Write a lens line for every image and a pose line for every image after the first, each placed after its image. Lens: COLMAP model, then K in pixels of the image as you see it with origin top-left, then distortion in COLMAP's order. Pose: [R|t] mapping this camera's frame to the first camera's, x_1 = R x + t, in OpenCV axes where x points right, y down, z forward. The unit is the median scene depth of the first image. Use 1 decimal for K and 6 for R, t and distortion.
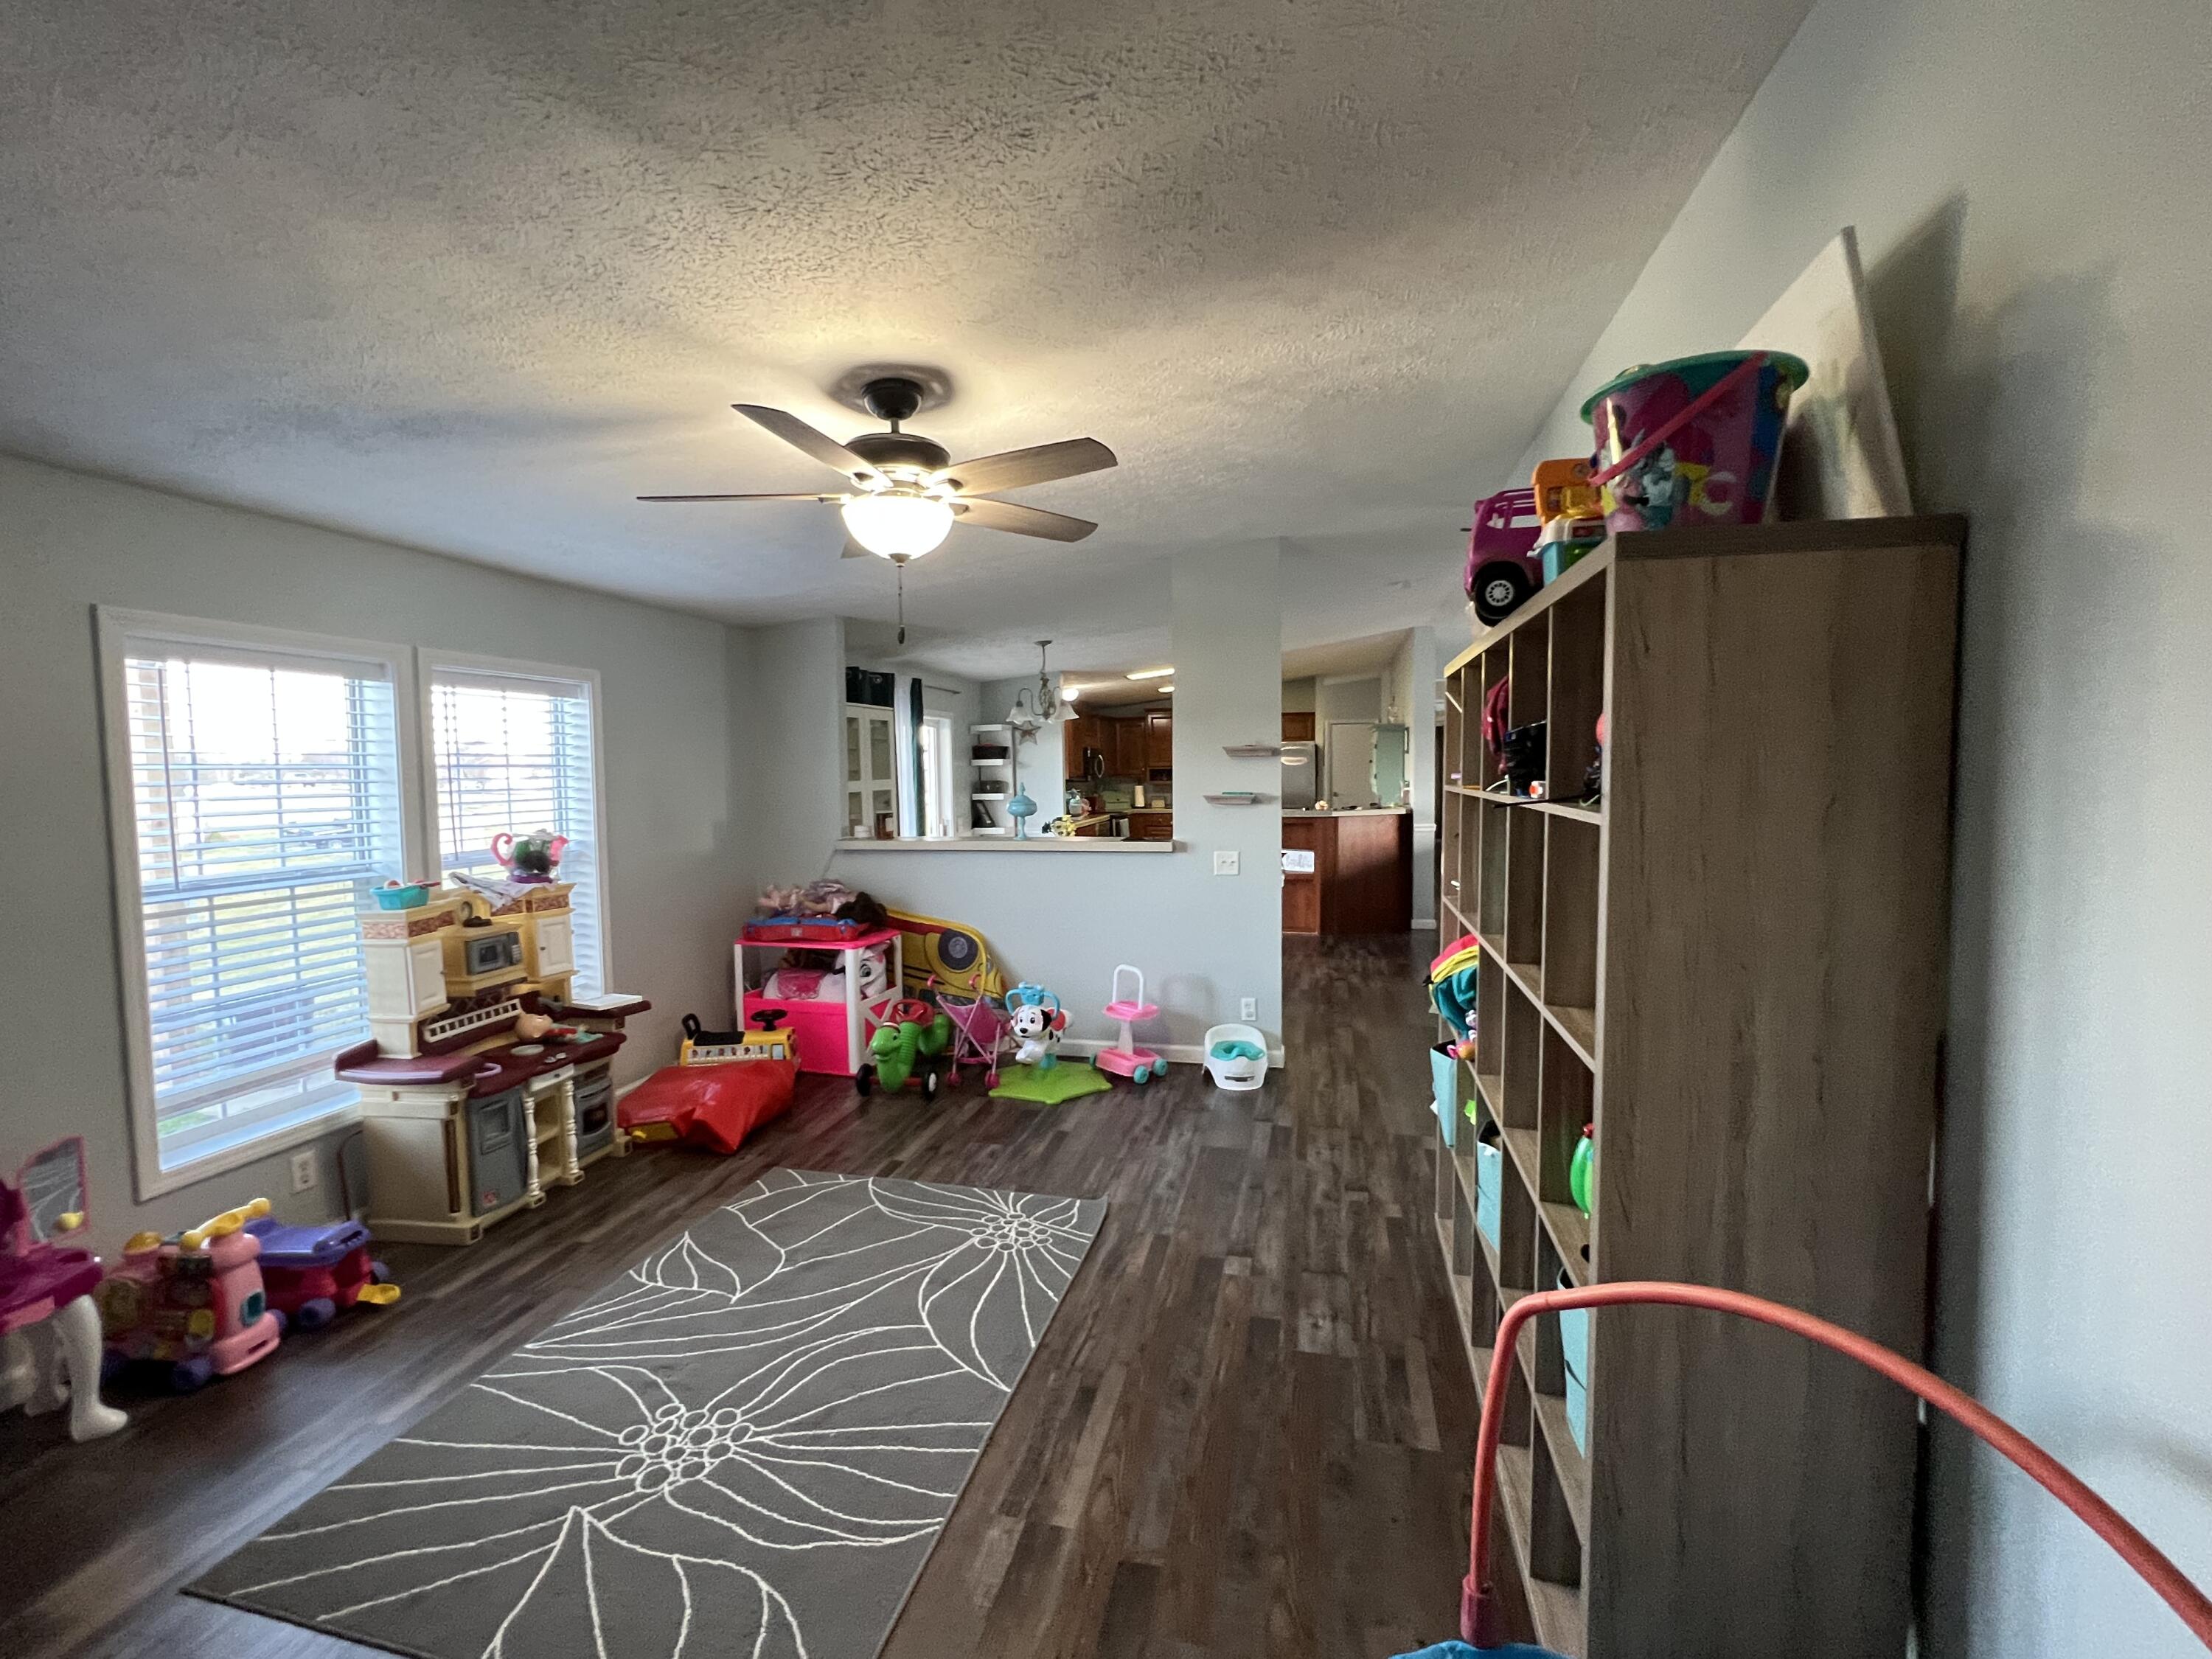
lens RADIAL K [[947.7, 0, 1097.5], [0, 947.7, 830.7], [0, 0, 1]] dist [-0.003025, 0.000200]
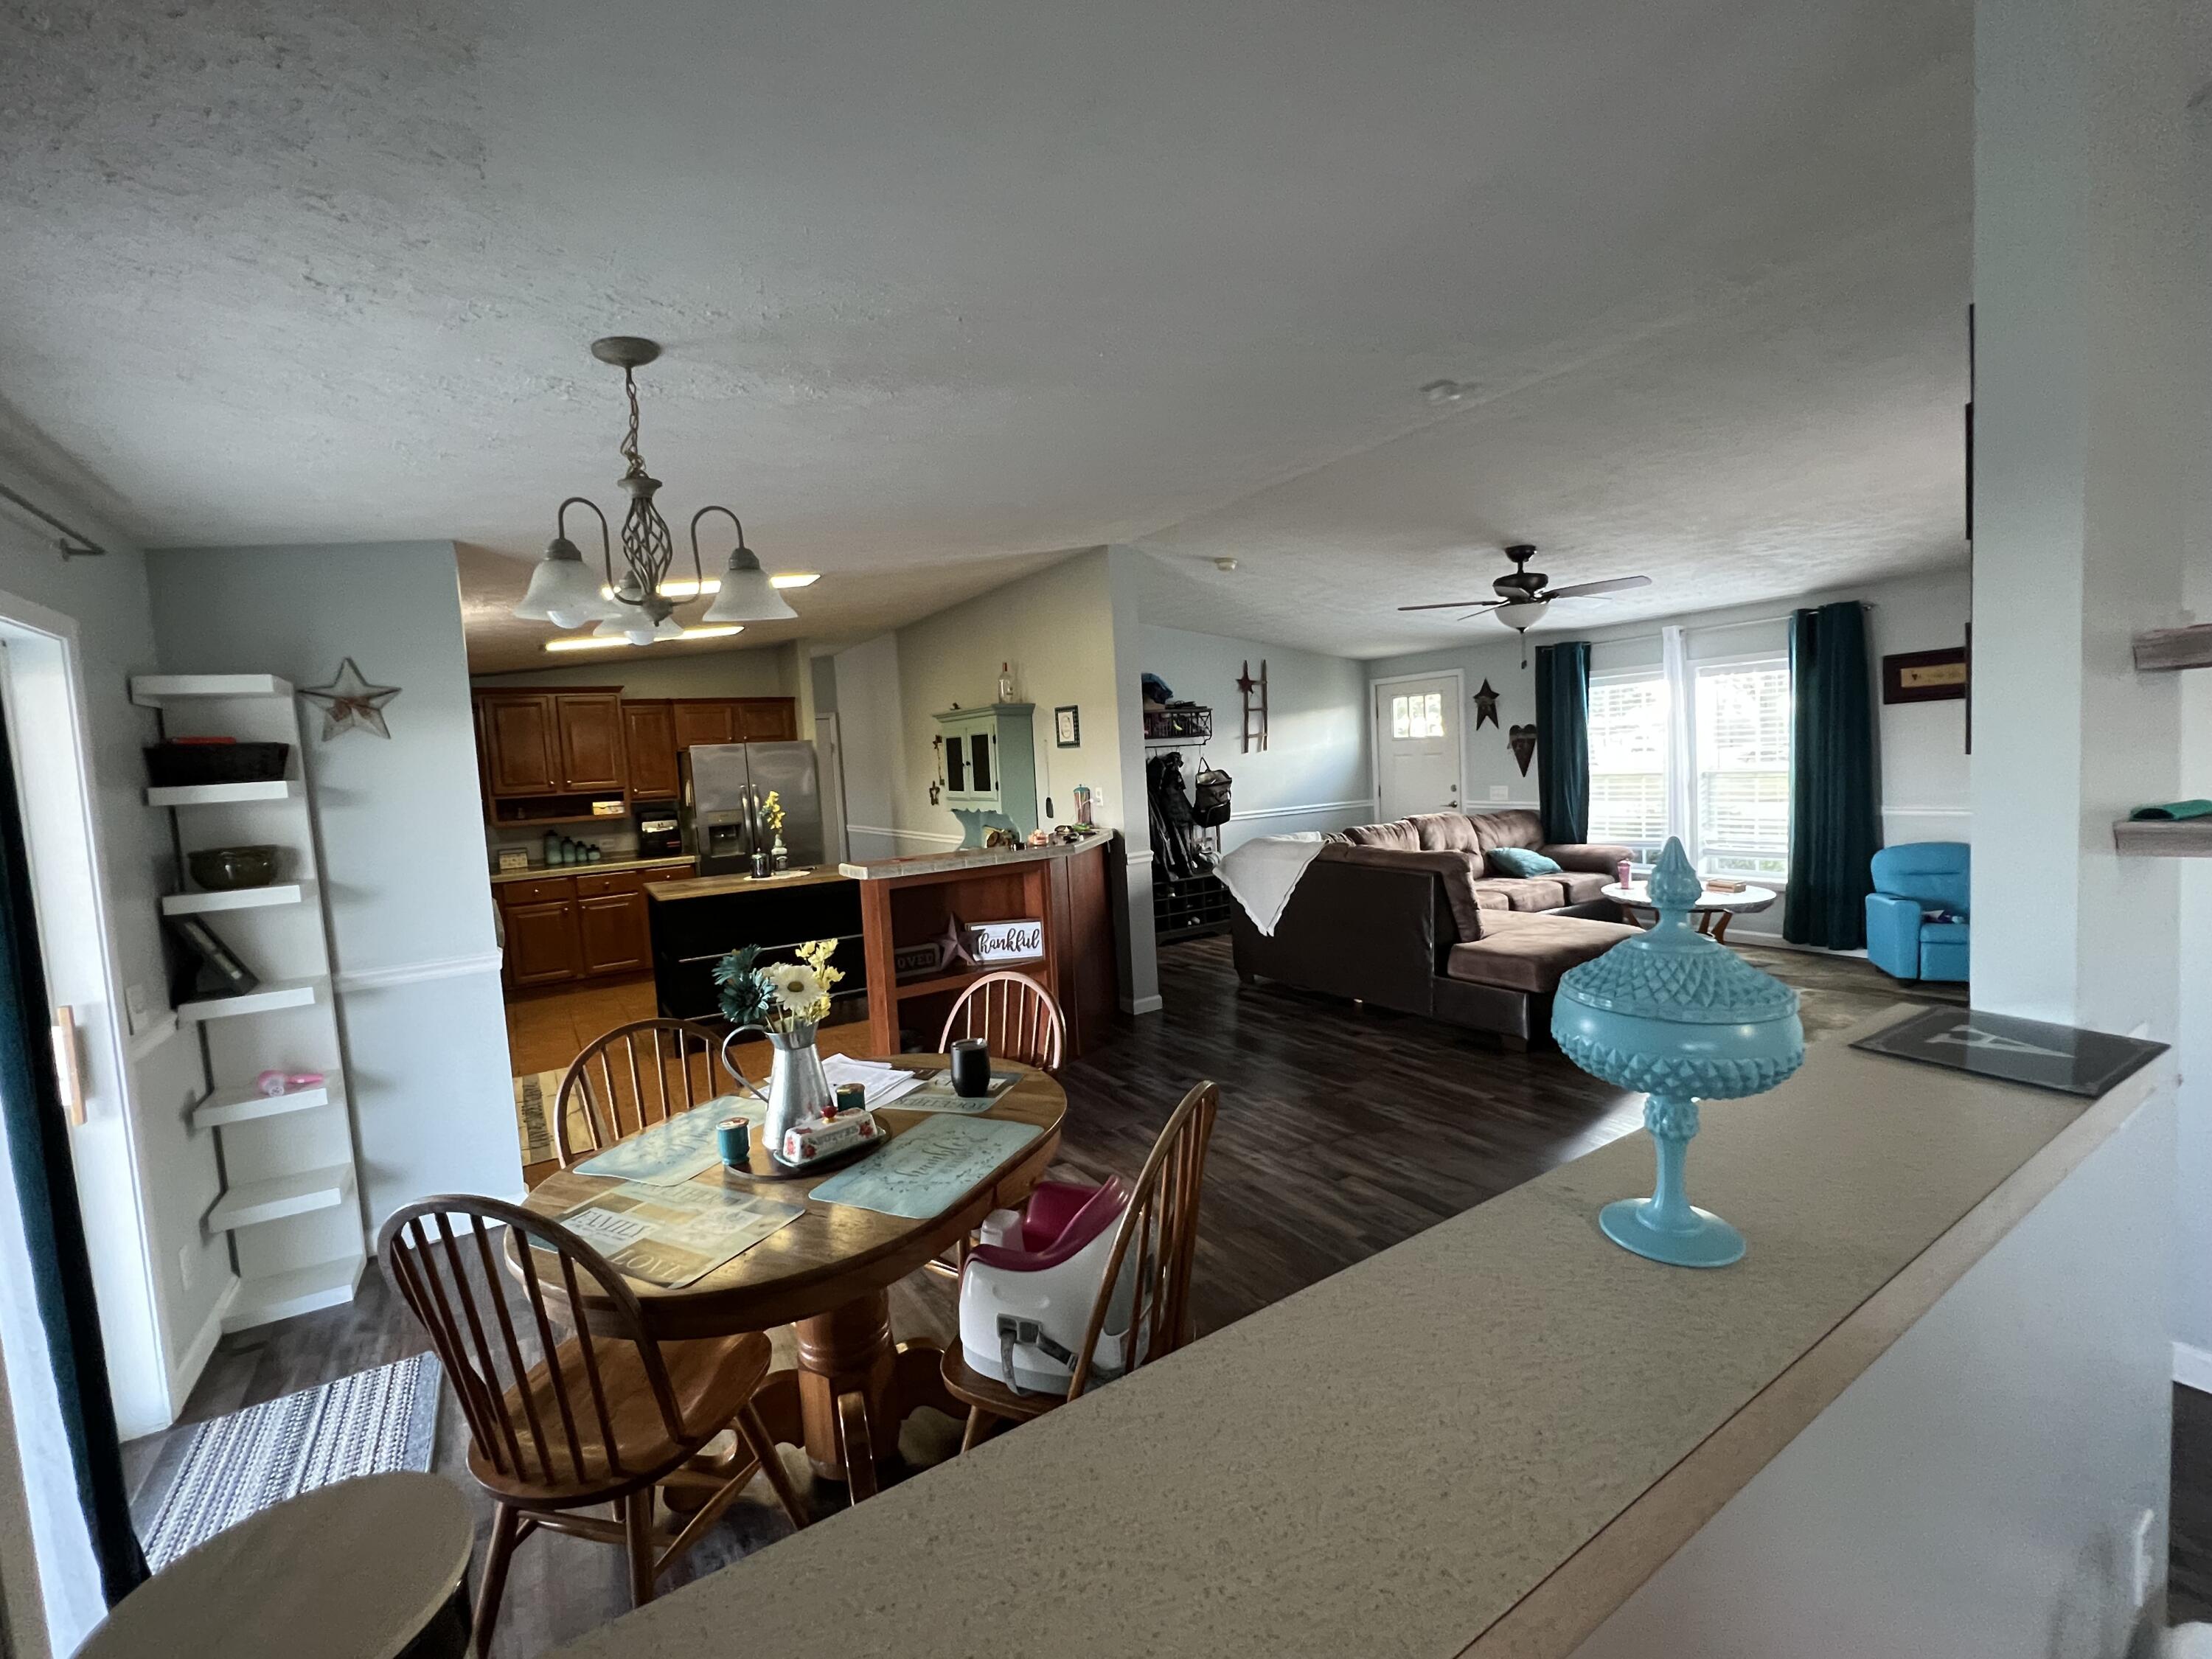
lens RADIAL K [[947.7, 0, 1122.0], [0, 947.7, 842.2], [0, 0, 1]] dist [-0.003025, 0.000200]
pose [[0.677979, -0.087343, 0.729874, -0.142281], [0.101878, 0.994498, 0.024376, -0.031904], [-0.727987, 0.057831, 0.683147, 0.555546]]
